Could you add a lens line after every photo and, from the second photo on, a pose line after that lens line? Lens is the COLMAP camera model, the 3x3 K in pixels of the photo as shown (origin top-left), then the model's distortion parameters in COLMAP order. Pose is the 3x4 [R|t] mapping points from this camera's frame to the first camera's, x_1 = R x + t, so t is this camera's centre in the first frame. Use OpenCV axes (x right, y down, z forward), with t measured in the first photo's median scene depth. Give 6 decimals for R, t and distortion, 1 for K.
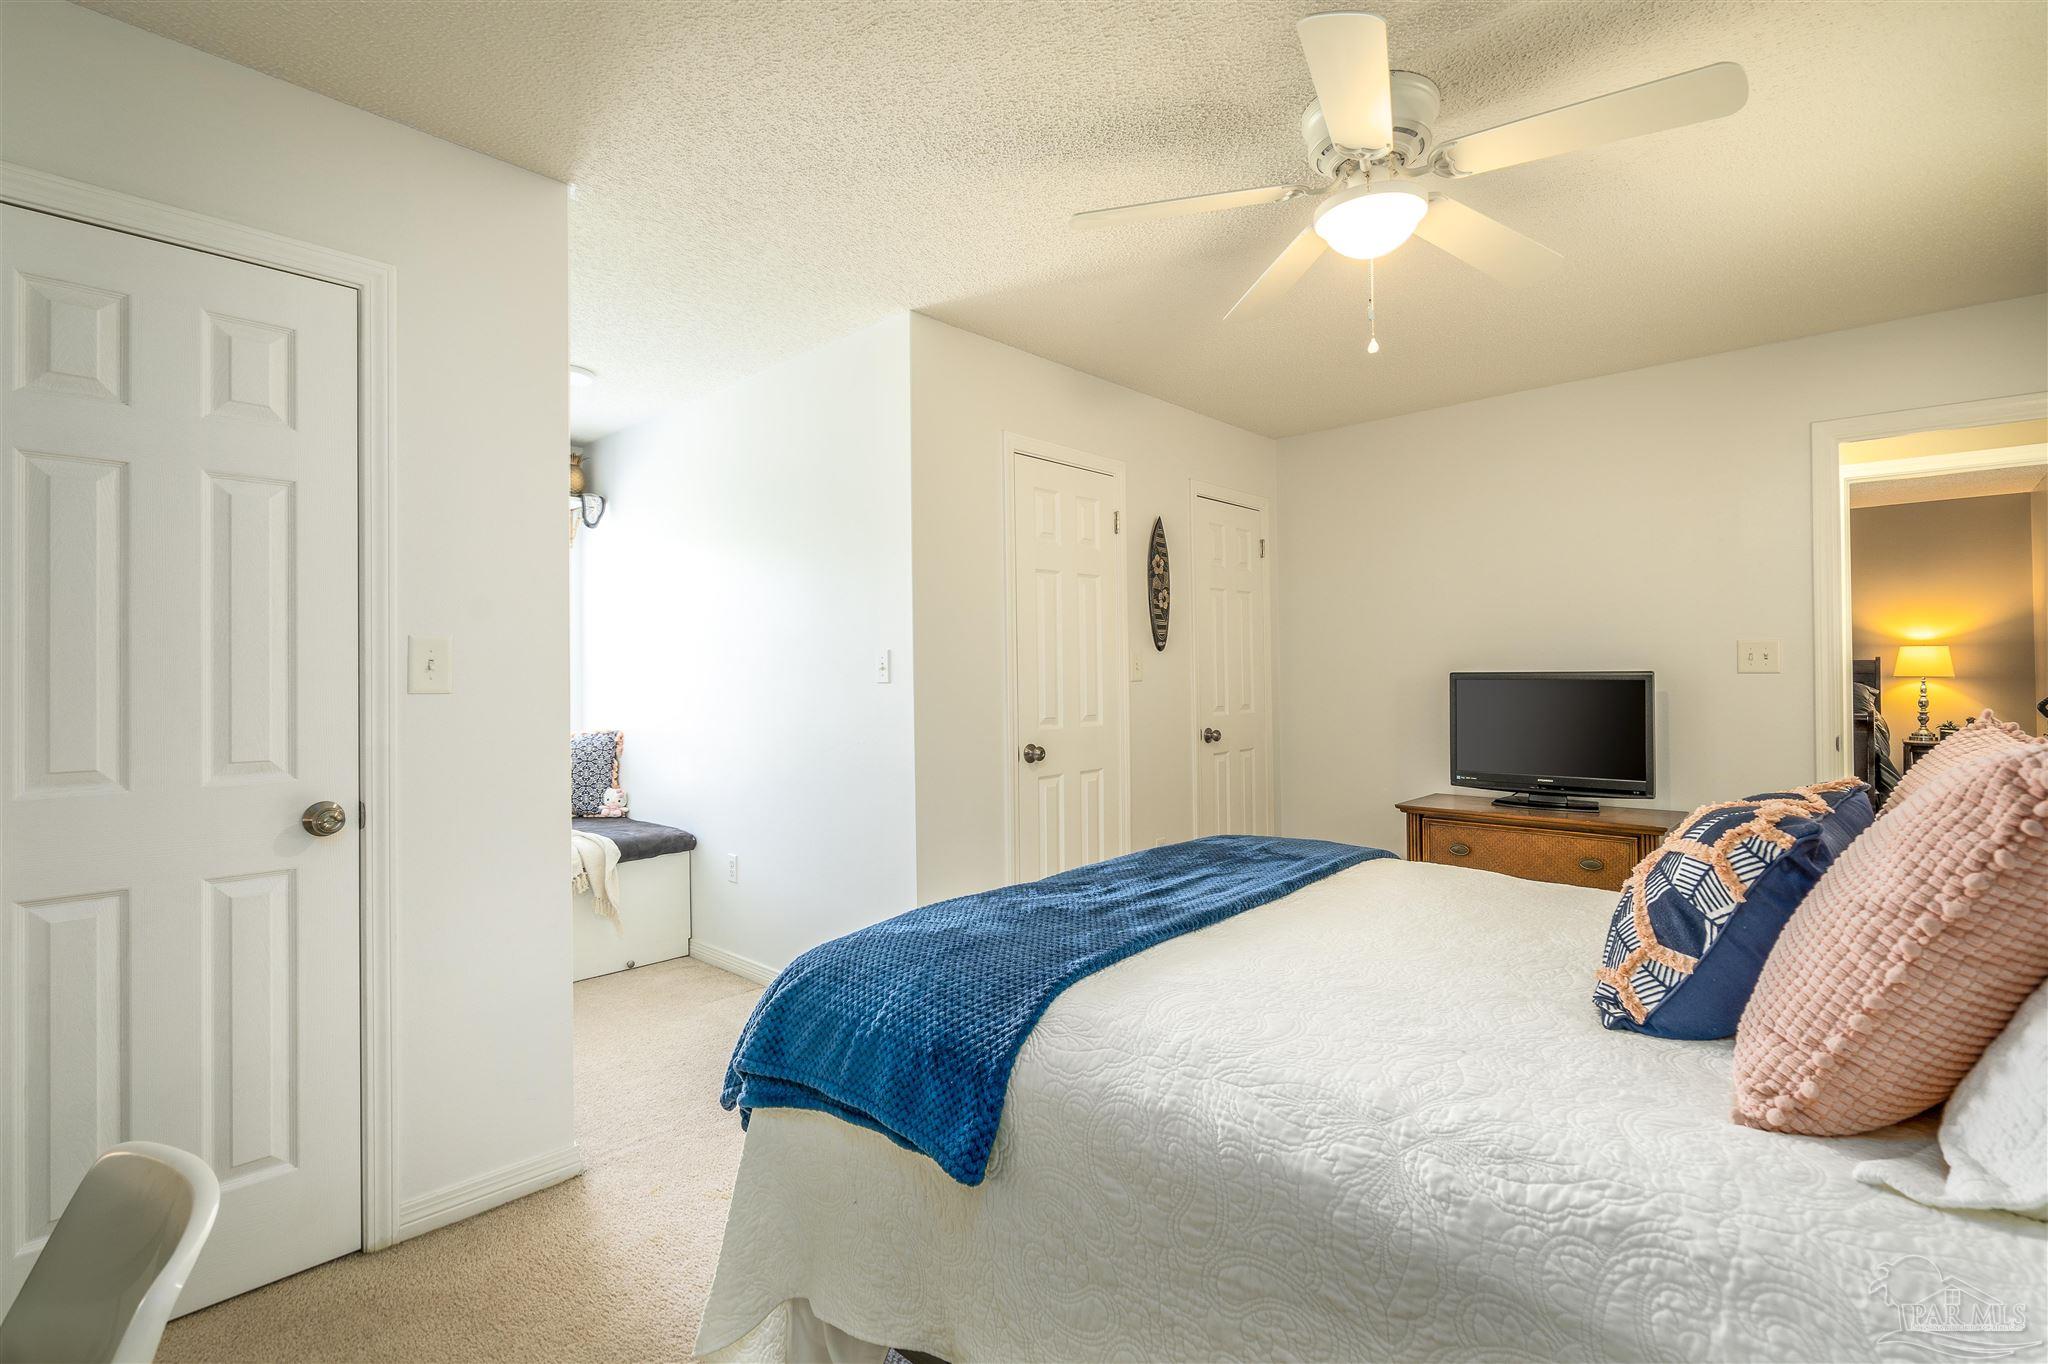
lens RADIAL K [[959.6, 0, 1037.1], [0, 959.6, 665.4], [0, 0, 1]] dist [0.000310, 0.000177]
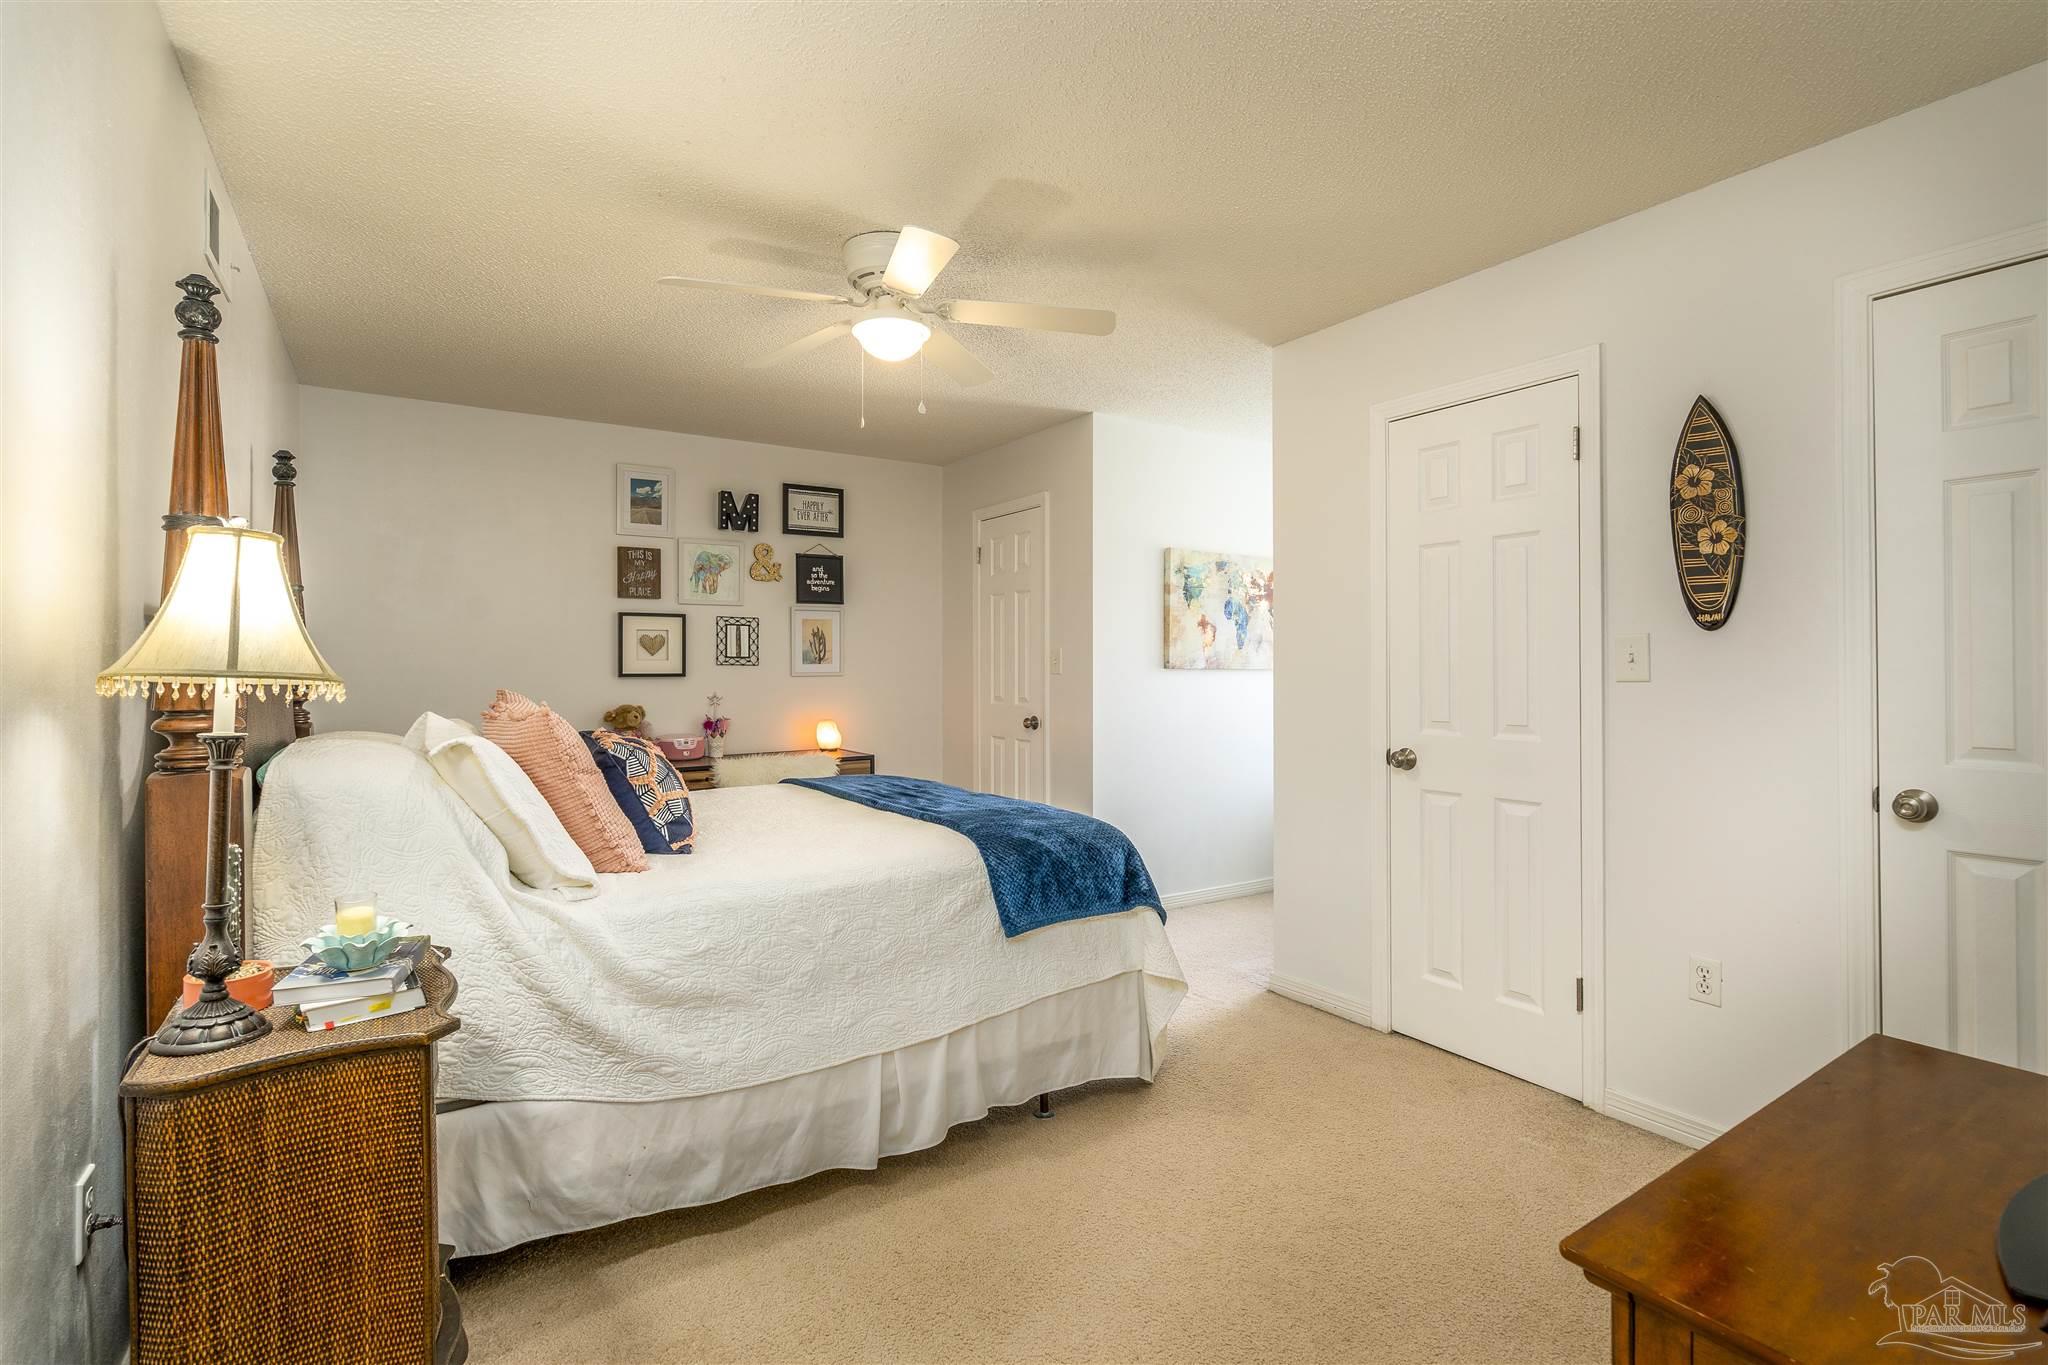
lens RADIAL K [[959.6, 0, 1037.1], [0, 959.6, 665.9], [0, 0, 1]] dist [0.000310, 0.000177]
pose [[-0.224515, 0.005285, -0.974456, 0.777261], [0.005666, 0.999975, 0.004118, 0.001713], [0.974454, -0.004597, -0.224540, 0.741907]]
